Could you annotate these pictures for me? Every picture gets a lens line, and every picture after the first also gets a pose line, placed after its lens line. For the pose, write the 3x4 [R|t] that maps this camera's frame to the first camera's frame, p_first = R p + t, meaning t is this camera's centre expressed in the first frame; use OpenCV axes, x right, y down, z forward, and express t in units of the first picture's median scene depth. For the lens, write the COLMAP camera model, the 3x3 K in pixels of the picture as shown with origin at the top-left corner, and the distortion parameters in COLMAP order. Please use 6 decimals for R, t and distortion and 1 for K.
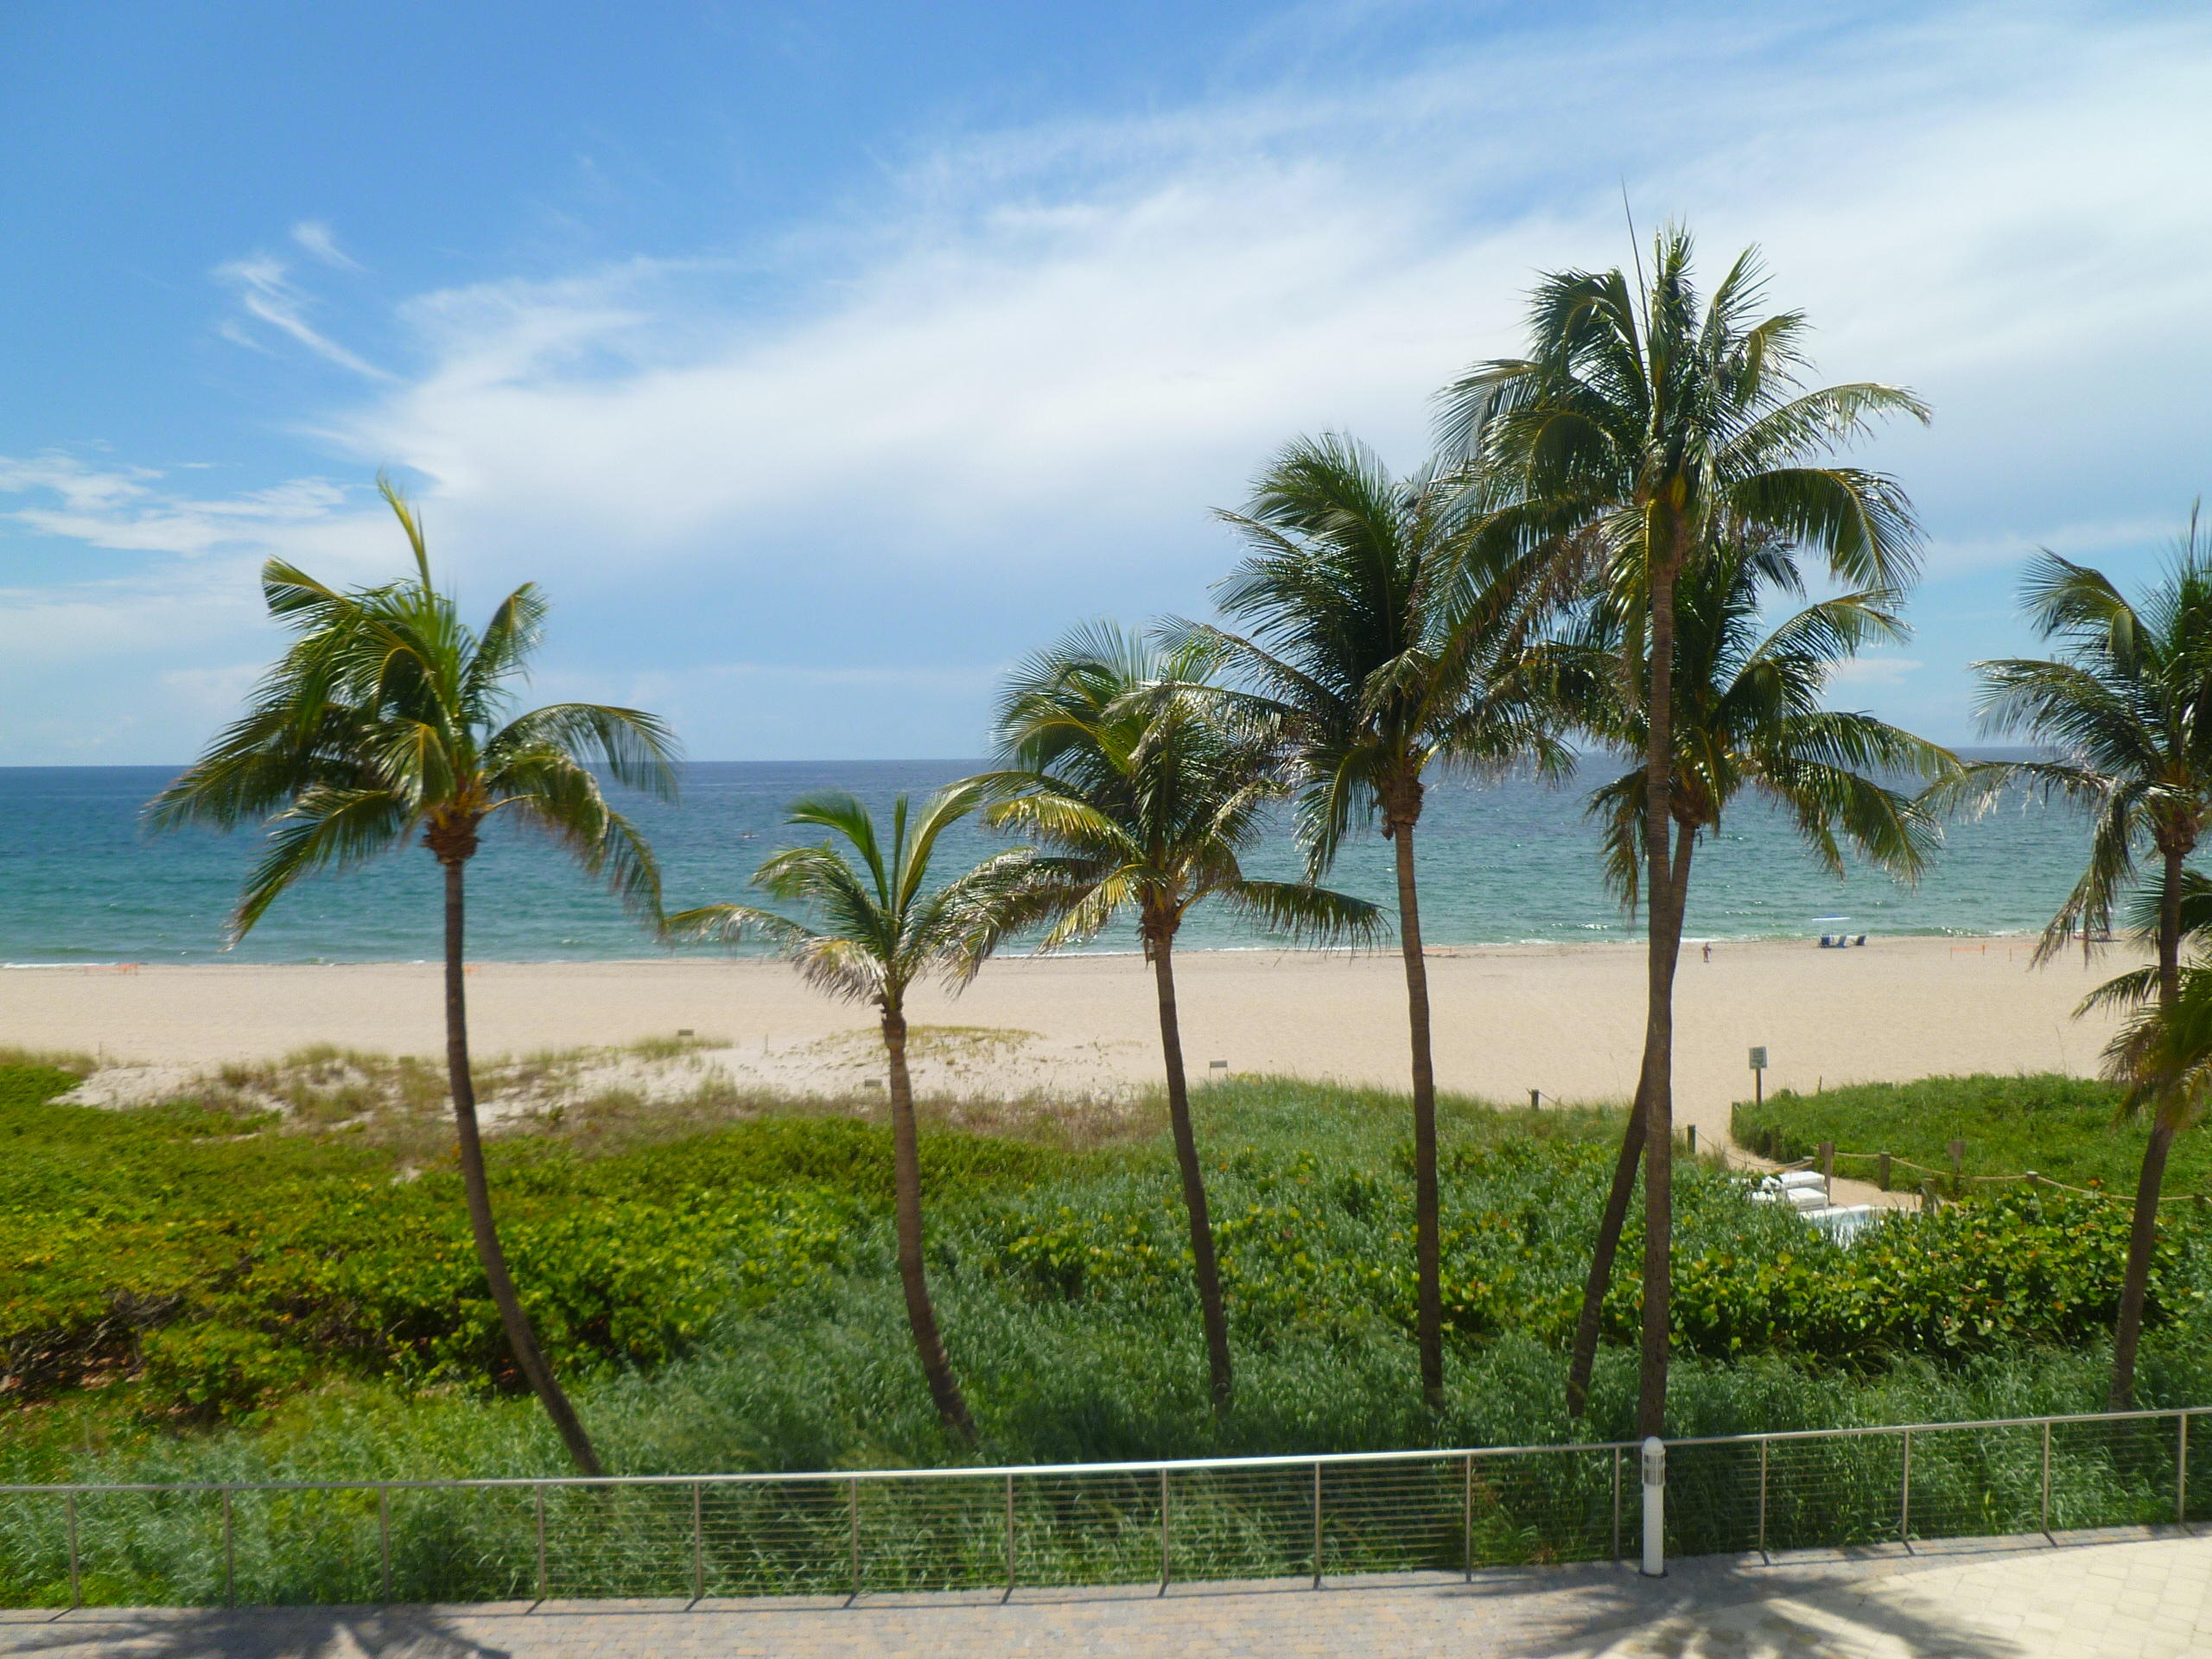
lens RADIAL K [[1885.6, 0, 1106.9], [0, 1885.6, 838.0], [0, 0, 1]] dist [-0.103391, 0.040454]
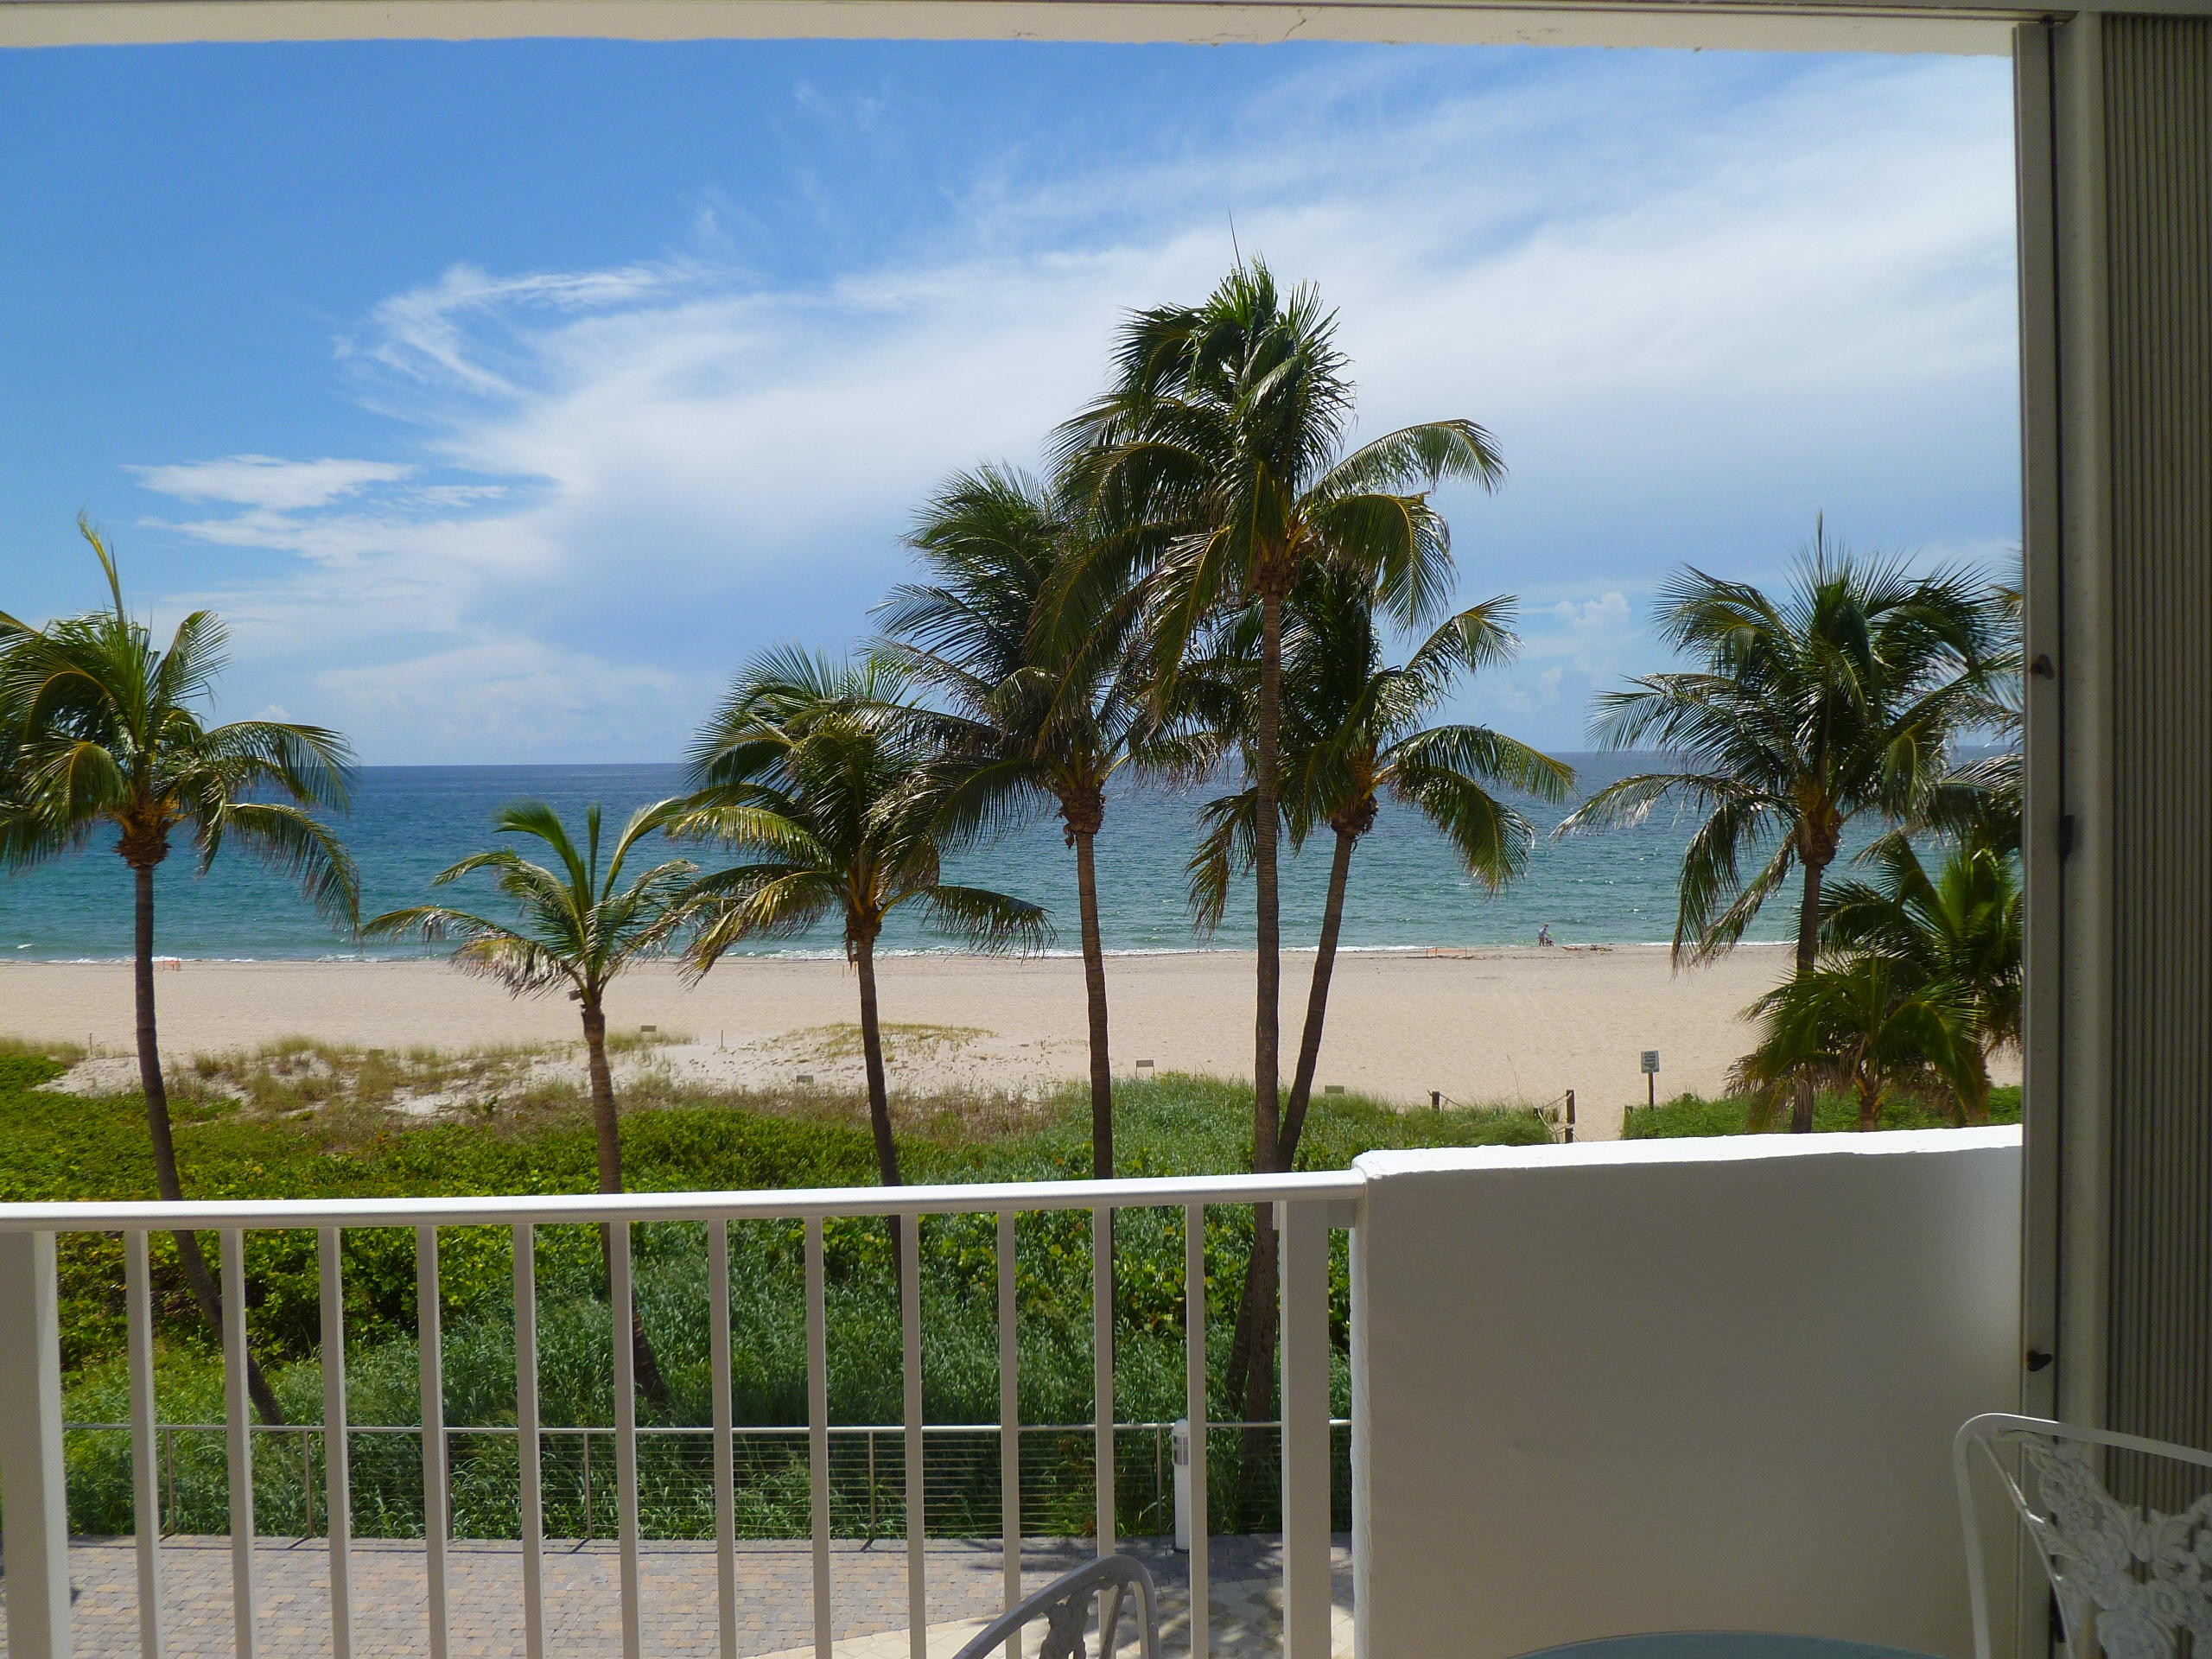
lens RADIAL K [[1854.8, 0, 1105.4], [0, 1854.8, 820.9], [0, 0, 1]] dist [-0.090330, 0.035681]
pose [[0.998613, 0.001477, -0.052625, 0.219585], [-0.002060, 0.999937, -0.011037, -0.003049], [0.052605, 0.011130, 0.998553, -0.035472]]
